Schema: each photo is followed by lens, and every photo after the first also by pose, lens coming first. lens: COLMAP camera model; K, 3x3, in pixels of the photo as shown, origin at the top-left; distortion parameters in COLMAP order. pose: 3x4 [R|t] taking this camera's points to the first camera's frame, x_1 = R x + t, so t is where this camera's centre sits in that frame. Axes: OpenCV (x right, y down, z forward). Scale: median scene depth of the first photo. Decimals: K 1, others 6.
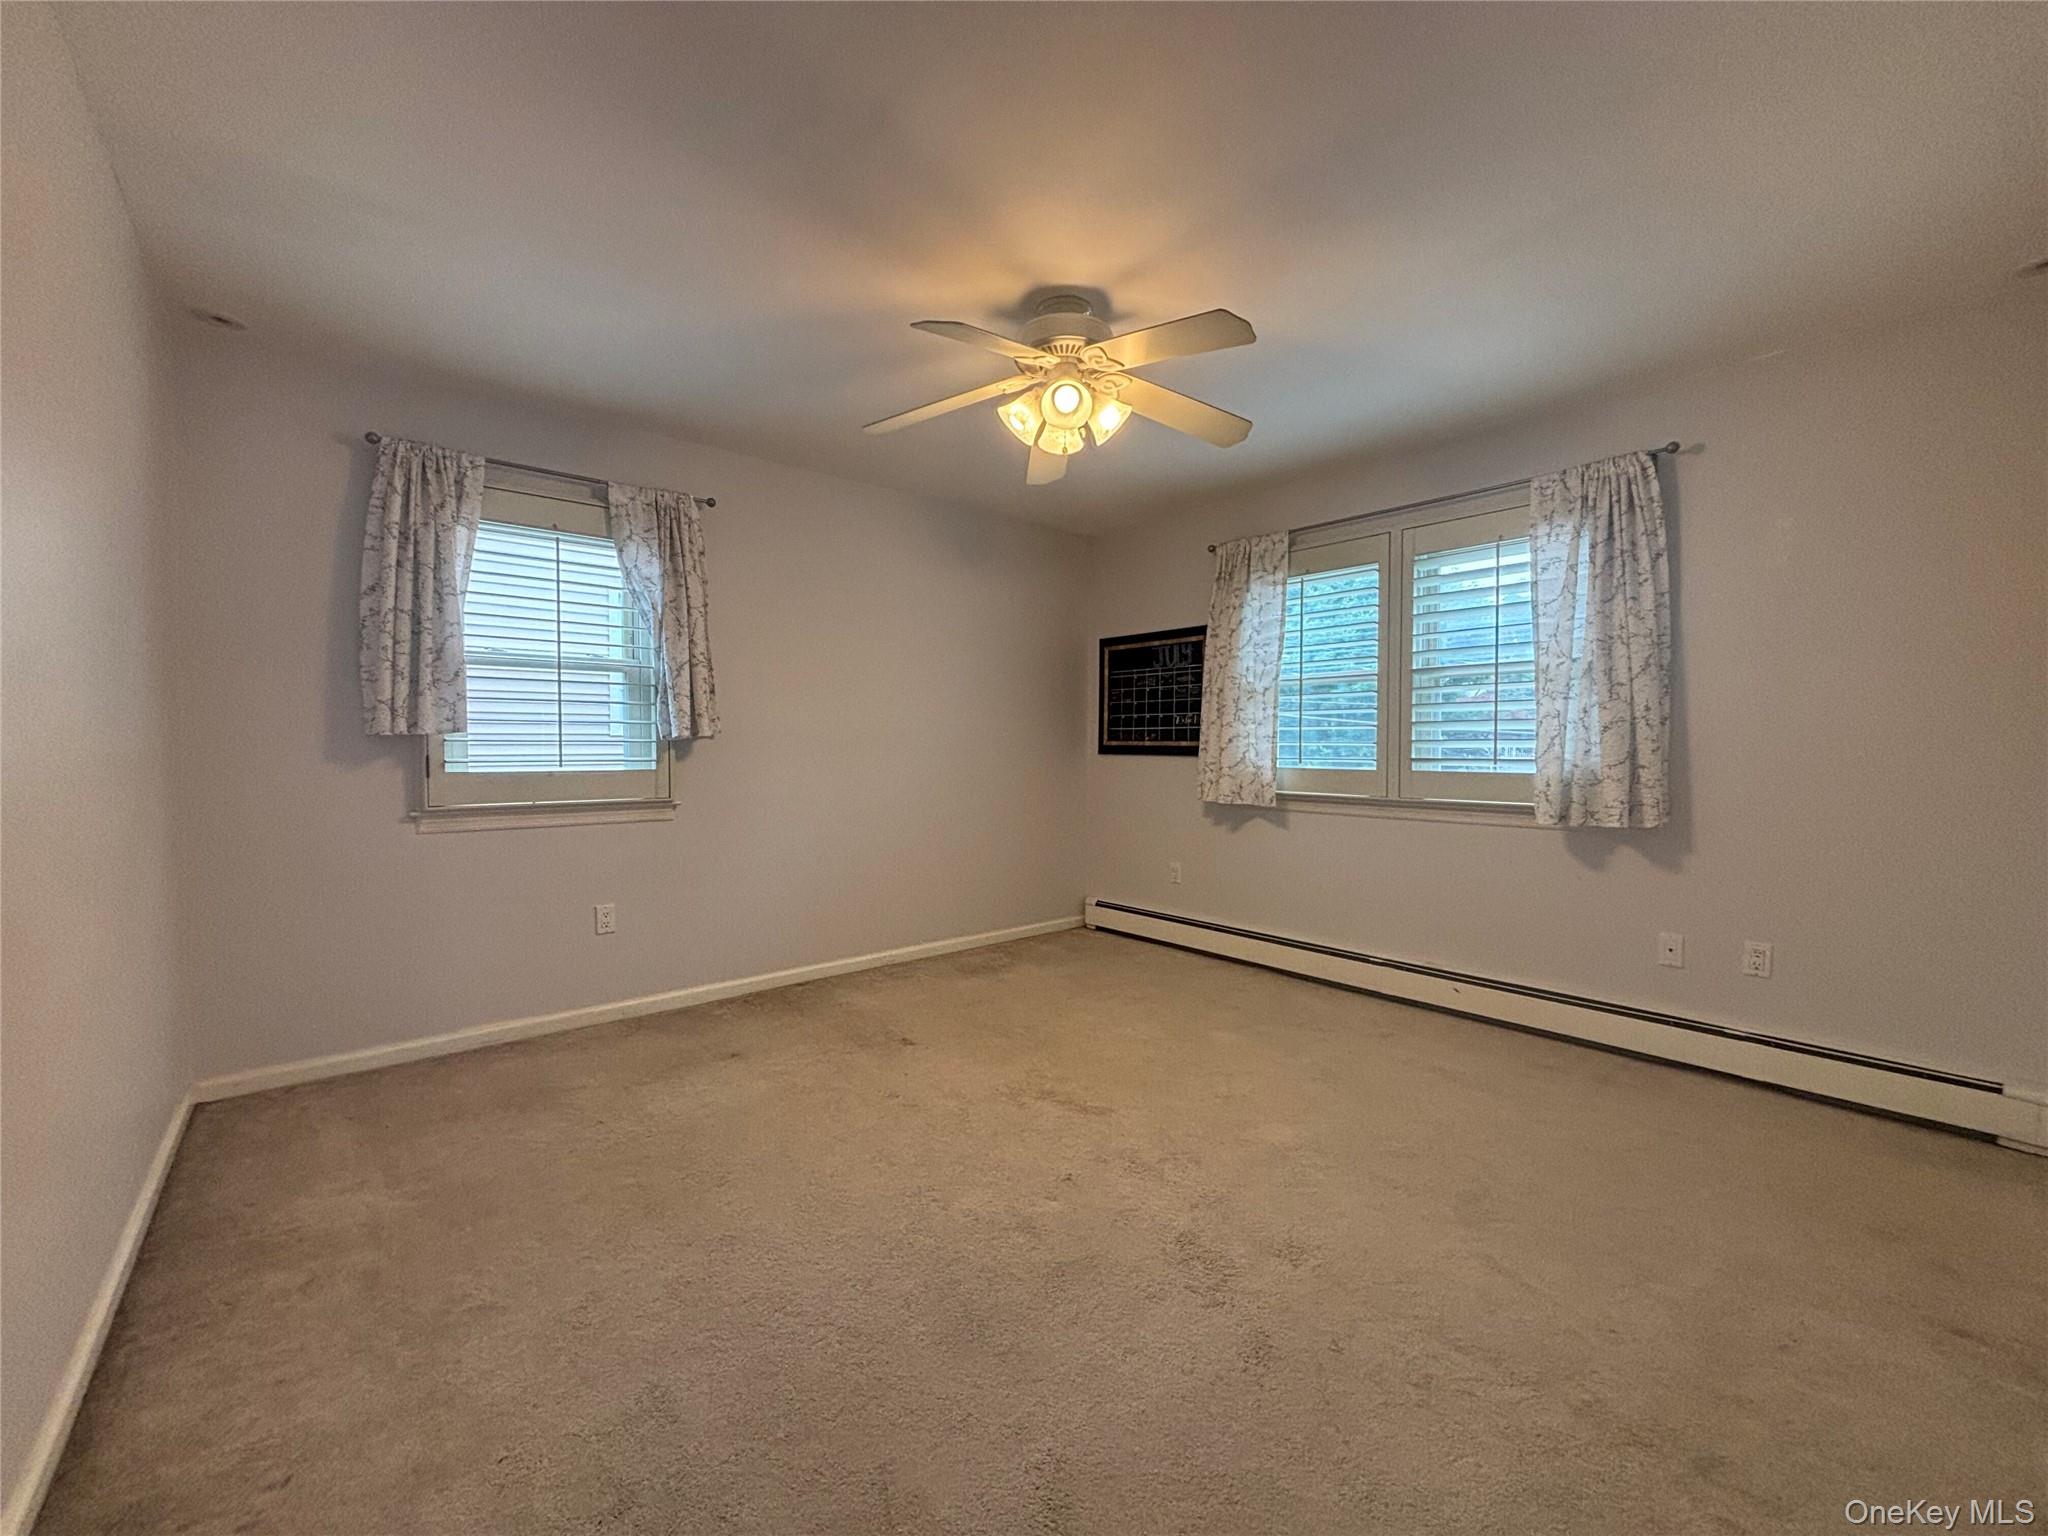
lens RADIAL K [[829.5, 0, 1023.8], [0, 829.5, 764.0], [0, 0, 1]] dist [0.005354, 0.000015]
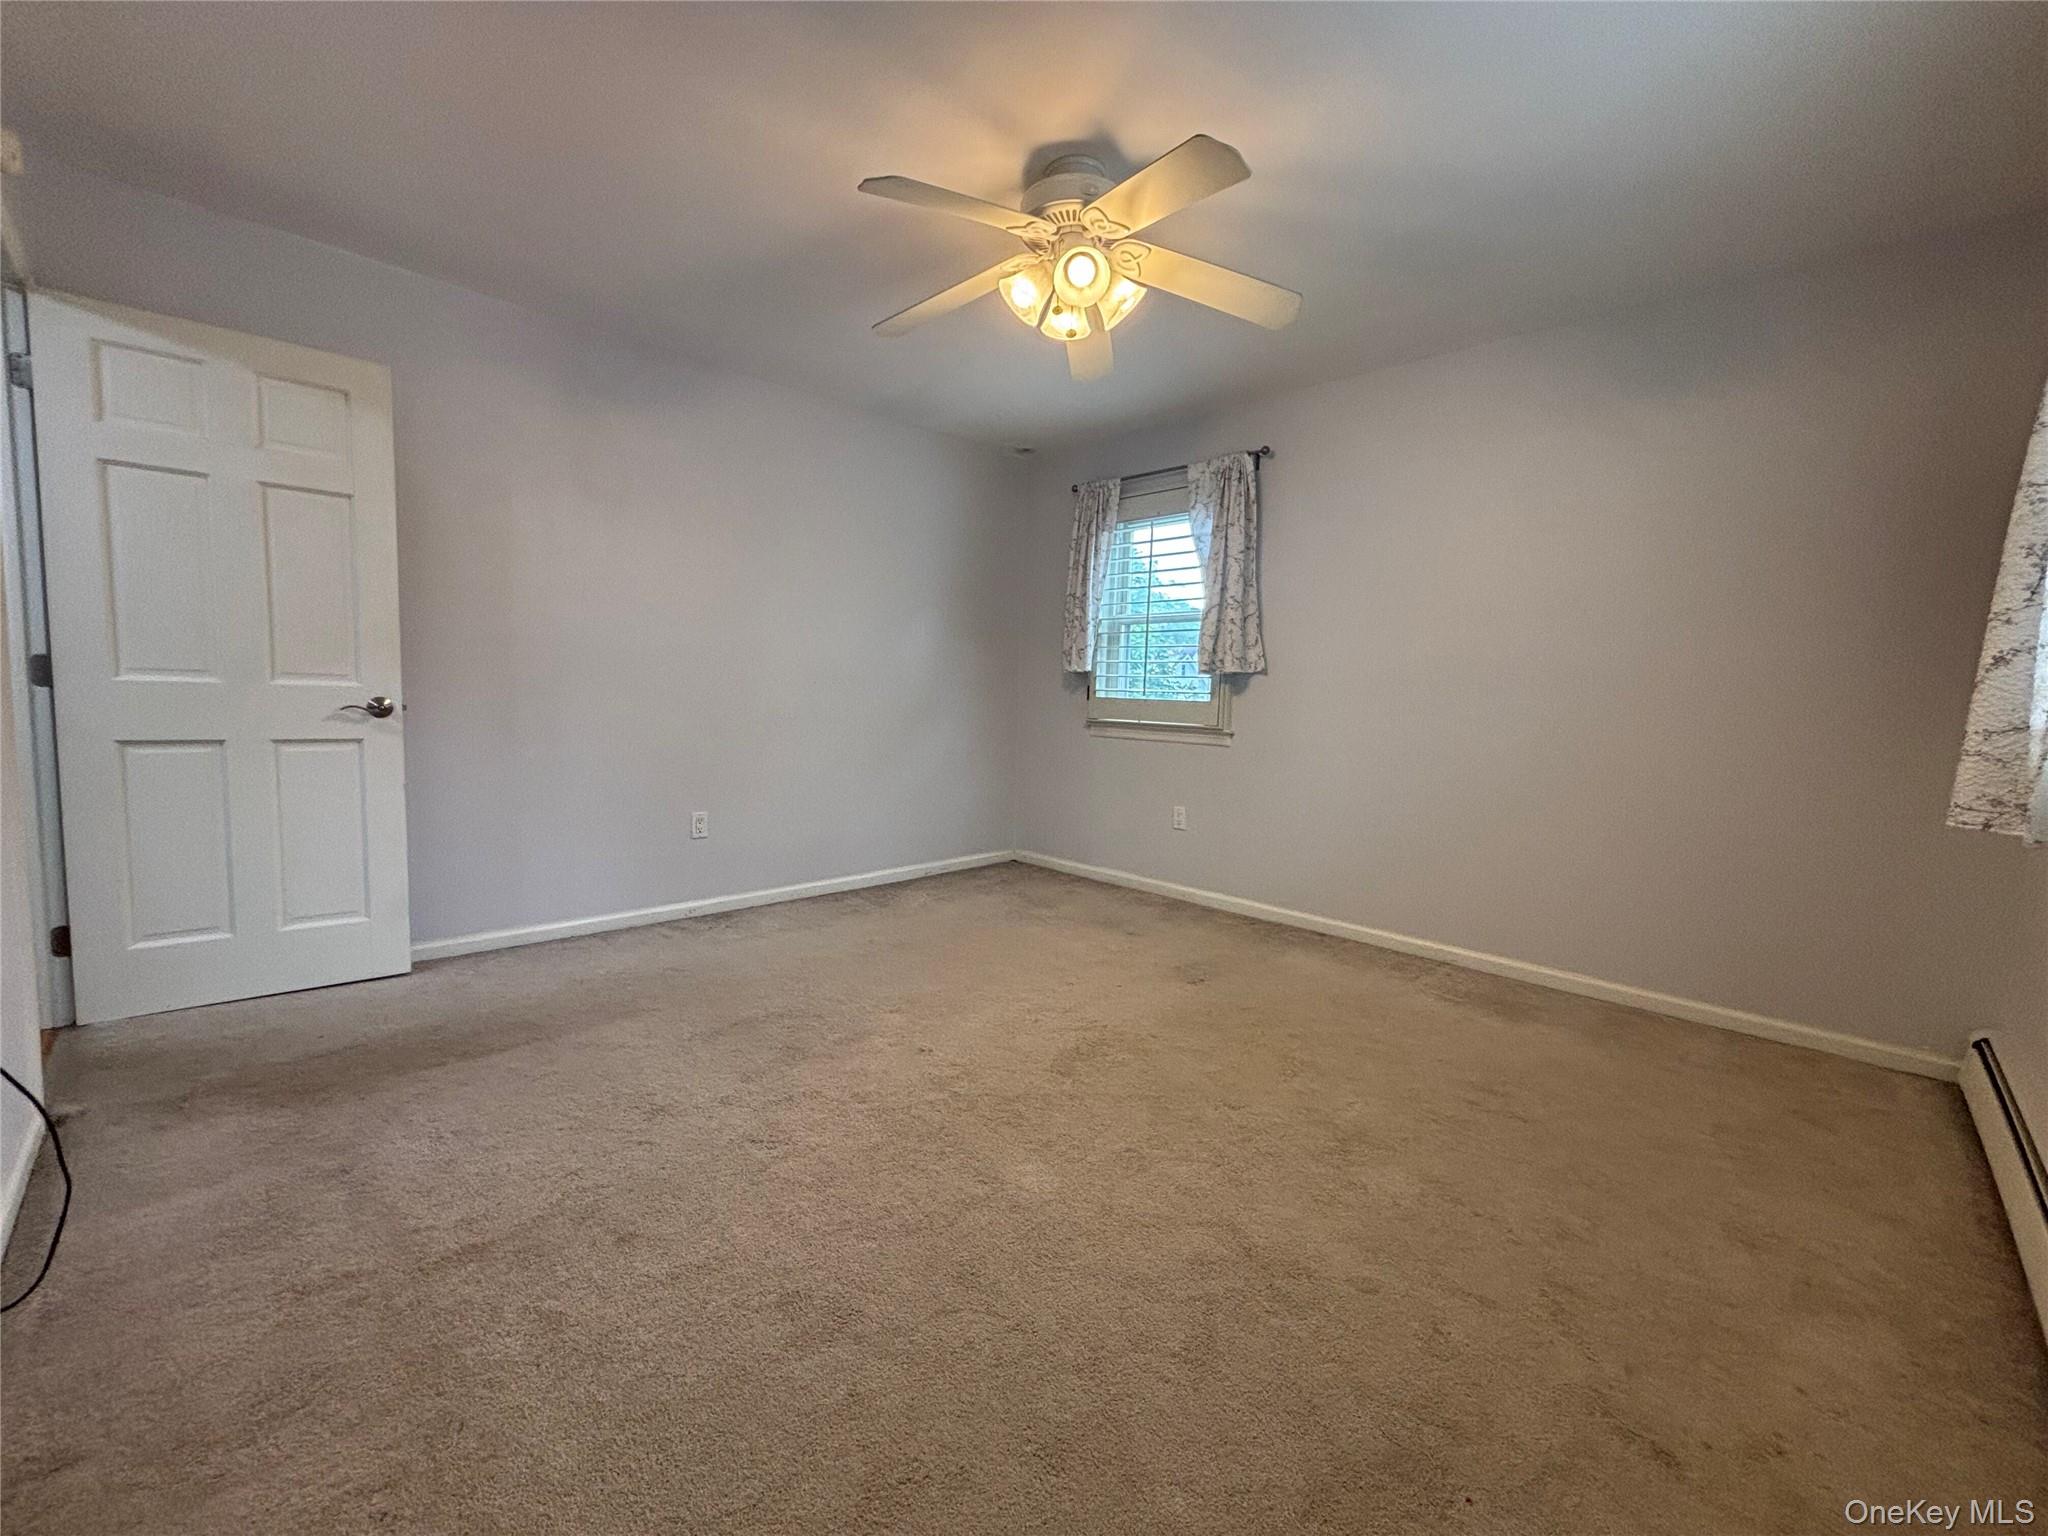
lens RADIAL K [[828.0, 0, 1025.6], [0, 828.0, 763.2], [0, 0, 1]] dist [0.036526, 0.000020]
pose [[0.086675, 0.088685, -0.992281, 0.676089], [-0.054286, 0.994970, 0.084183, 0.009019], [0.994757, 0.046570, 0.091053, 0.606582]]
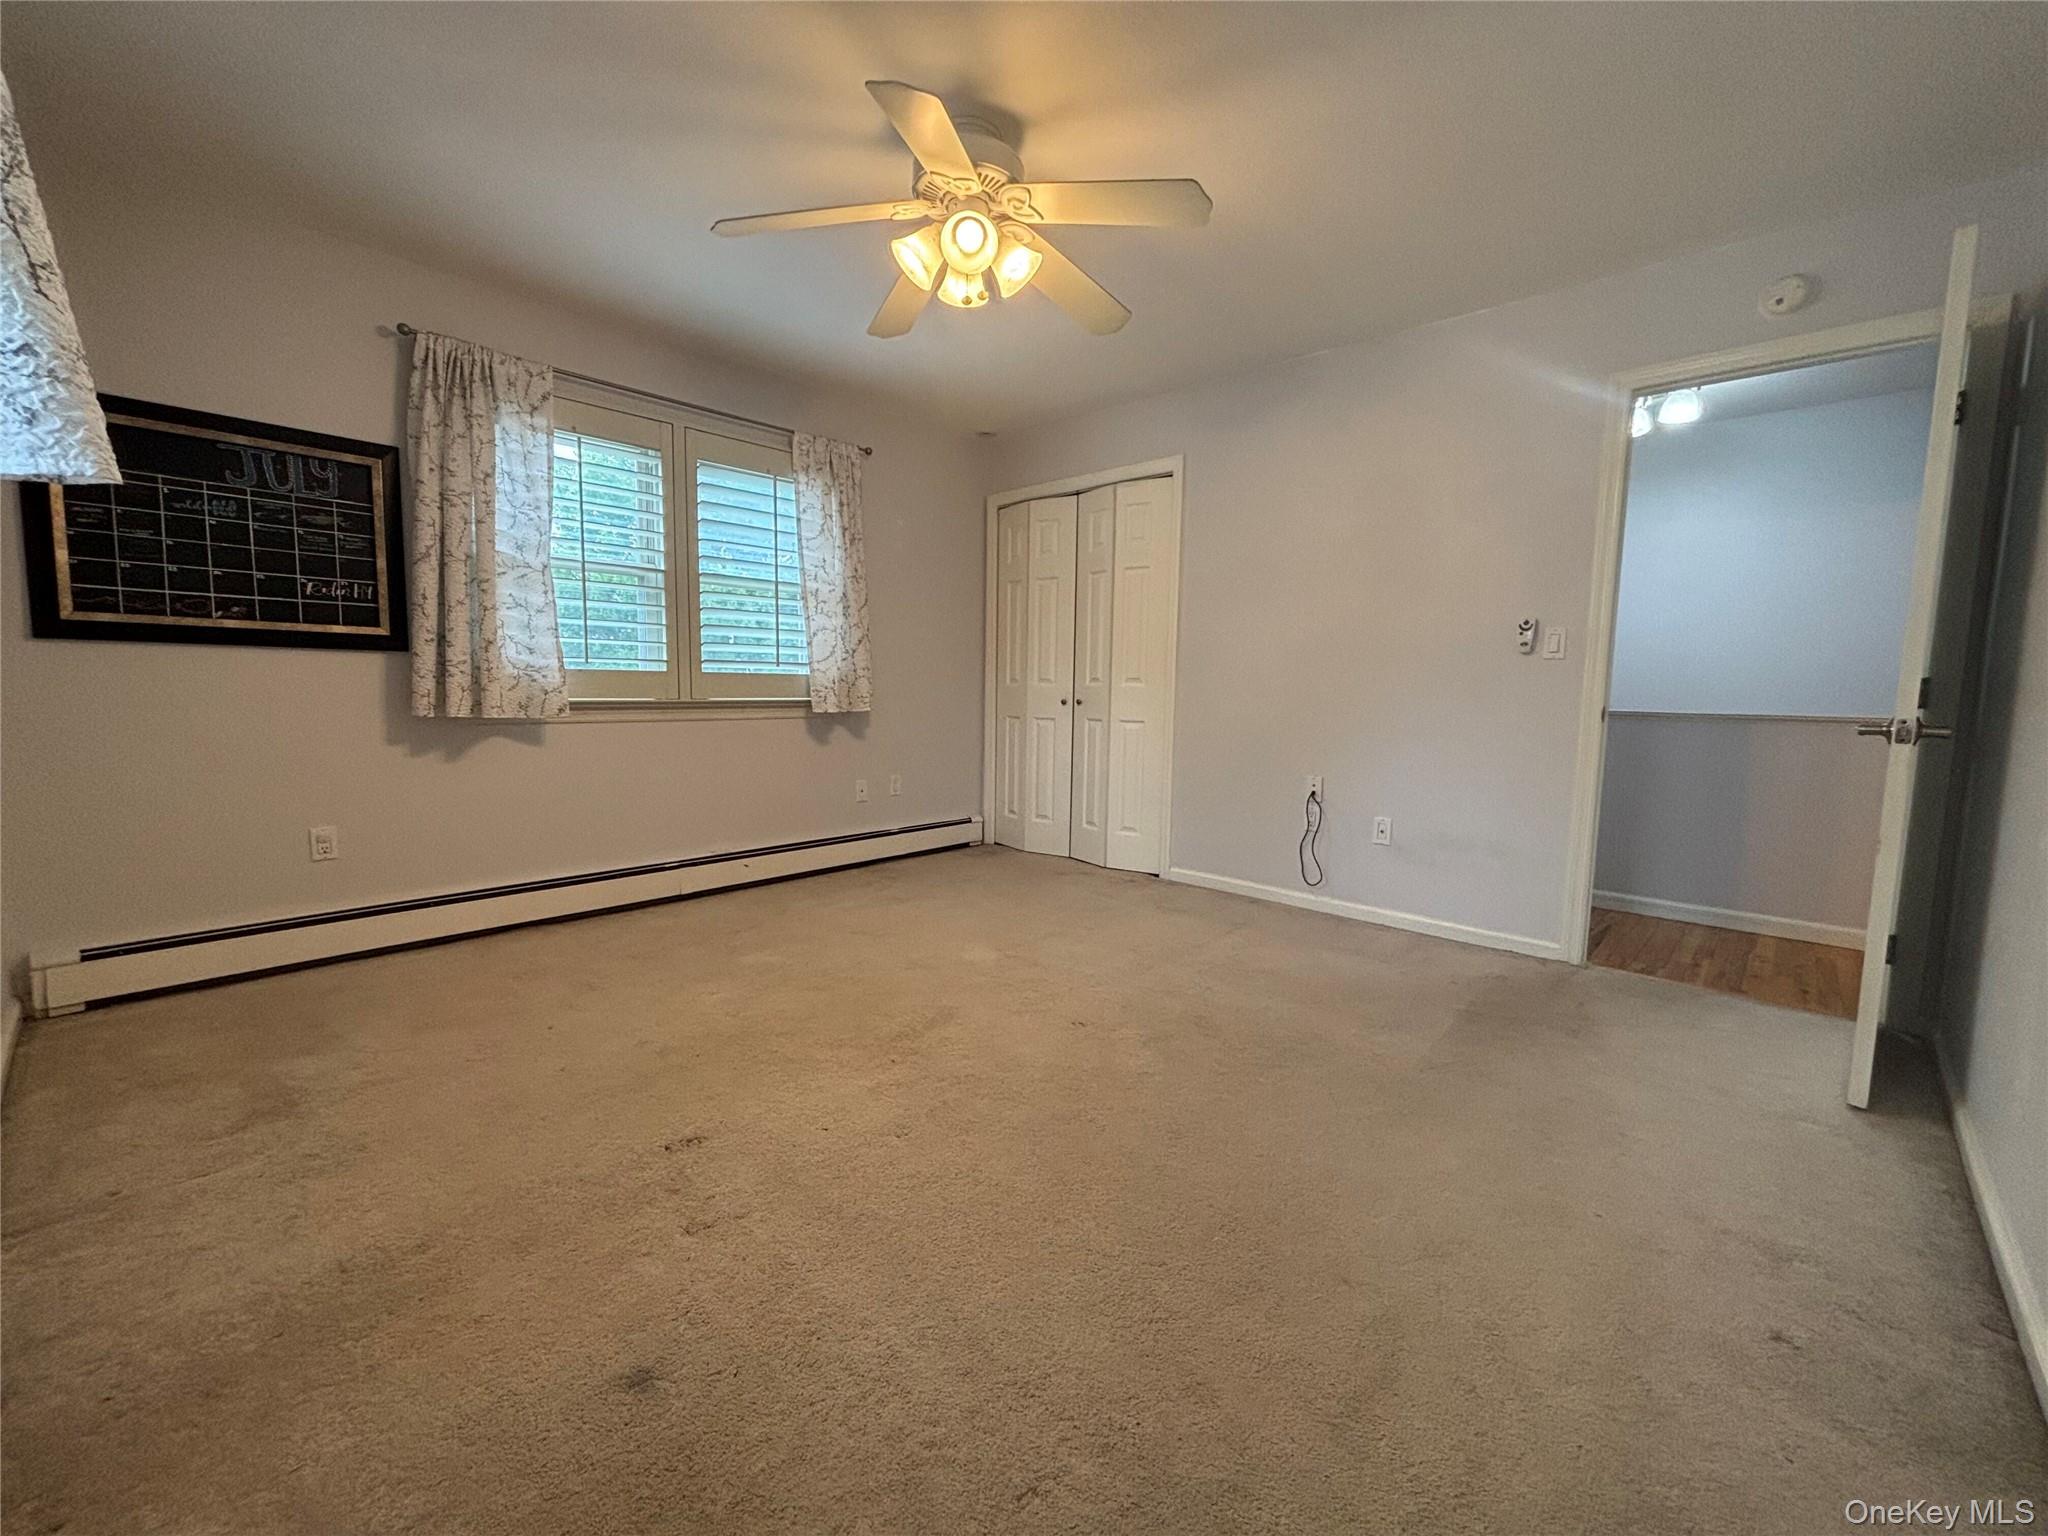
lens RADIAL K [[829.5, 0, 1023.8], [0, 829.5, 764.0], [0, 0, 1]] dist [0.005354, 0.000015]
pose [[-0.121431, -0.099861, 0.987564, -0.606353], [0.006550, 0.994824, 0.101401, 0.019201], [-0.992578, 0.018782, -0.120148, 0.721997]]
